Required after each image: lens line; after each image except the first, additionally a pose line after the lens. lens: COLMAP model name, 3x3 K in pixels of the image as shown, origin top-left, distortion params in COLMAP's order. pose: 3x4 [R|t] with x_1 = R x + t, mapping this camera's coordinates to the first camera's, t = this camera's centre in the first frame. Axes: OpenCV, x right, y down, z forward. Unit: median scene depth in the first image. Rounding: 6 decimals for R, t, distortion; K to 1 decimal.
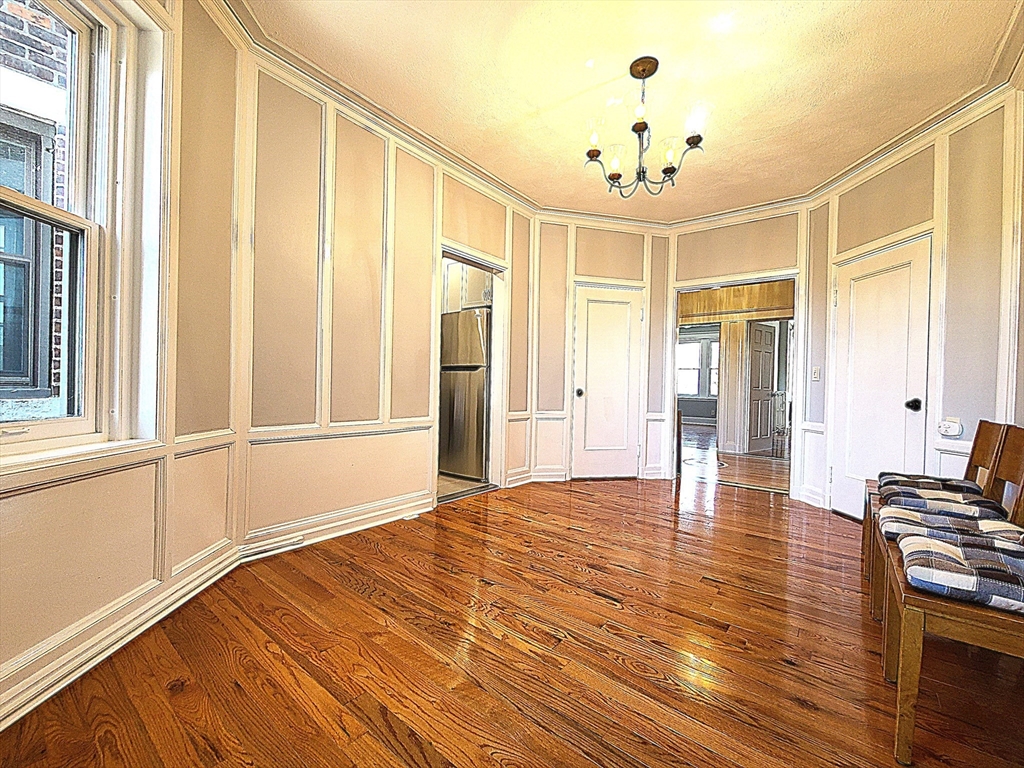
lens RADIAL K [[419.9, 0, 513.5], [0, 419.9, 386.7], [0, 0, 1]] dist [0.002366, -0.003384]
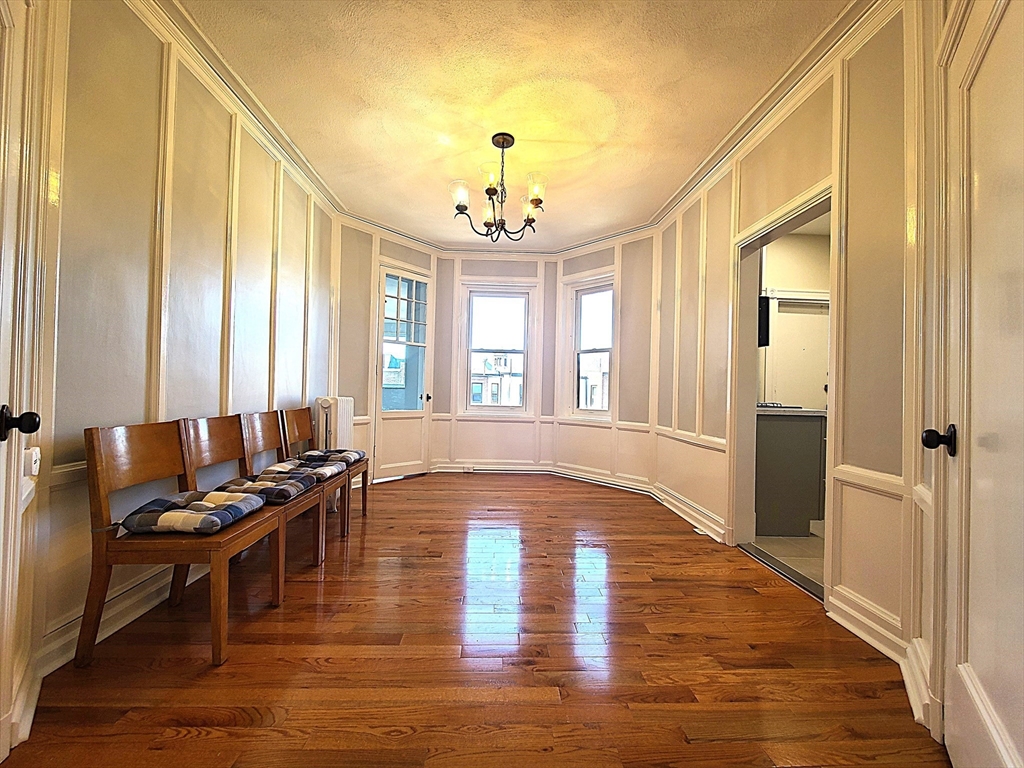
lens RADIAL K [[419.9, 0, 509.8], [0, 419.9, 385.1], [0, 0, 1]] dist [0.002366, -0.003384]
pose [[-0.760335, -0.052296, -0.647422, 0.692710], [-0.046349, 0.998581, -0.026228, -0.000926], [0.647875, 0.010066, -0.761680, 1.280521]]
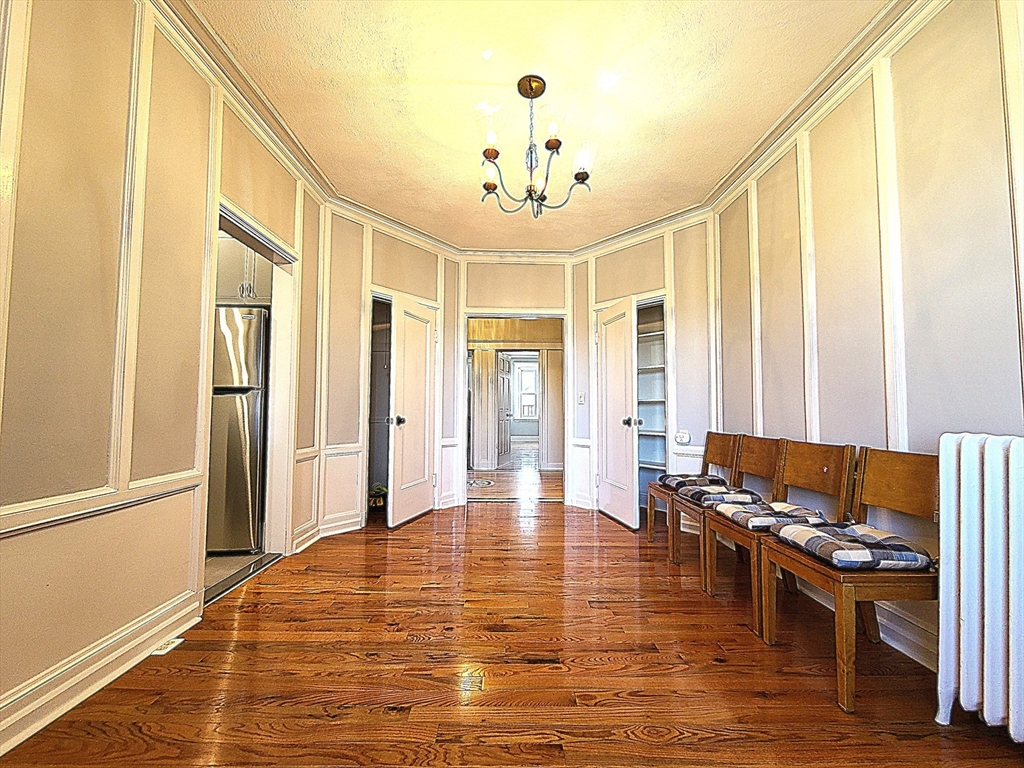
lens RADIAL K [[419.9, 0, 513.5], [0, 419.9, 386.3], [0, 0, 1]] dist [0.002366, -0.003384]
pose [[0.773516, 0.015428, 0.633589, -0.214123], [0.017896, 0.998773, -0.046169, -0.013306], [-0.633524, 0.047051, 0.772291, 0.197562]]
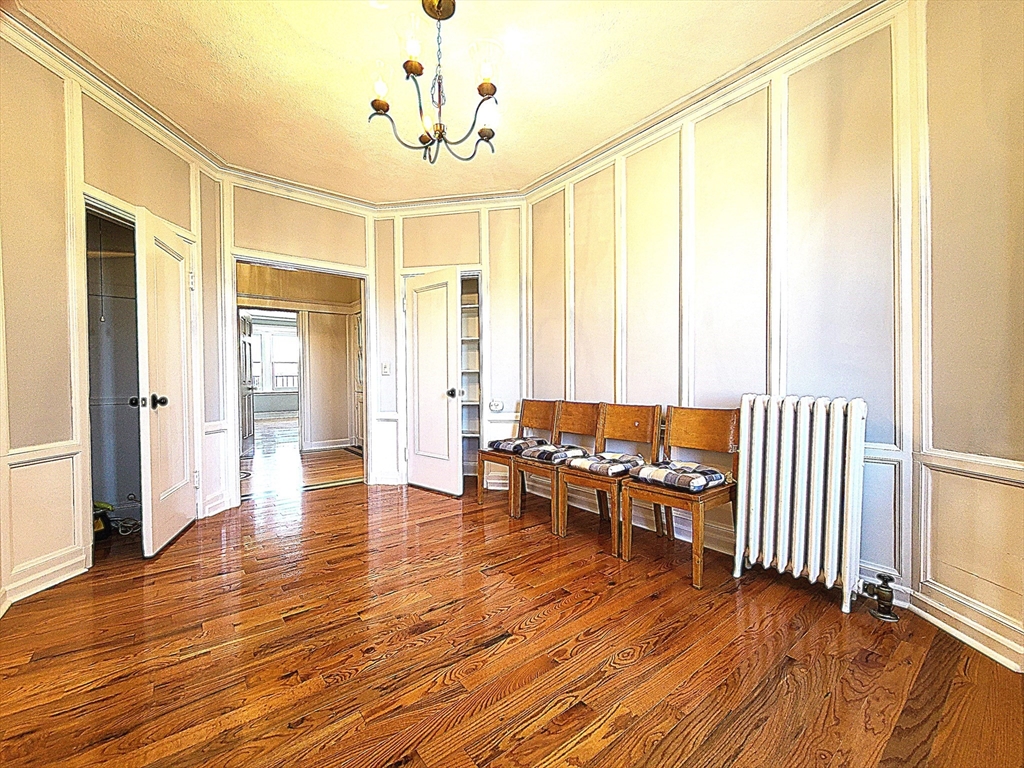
lens RADIAL K [[419.9, 0, 513.7], [0, 419.9, 386.0], [0, 0, 1]] dist [0.002366, -0.003384]
pose [[0.227623, -0.042074, 0.972840, -0.321814], [0.019347, 0.999064, 0.038681, -0.022686], [-0.973557, 0.010016, 0.228224, 0.436870]]
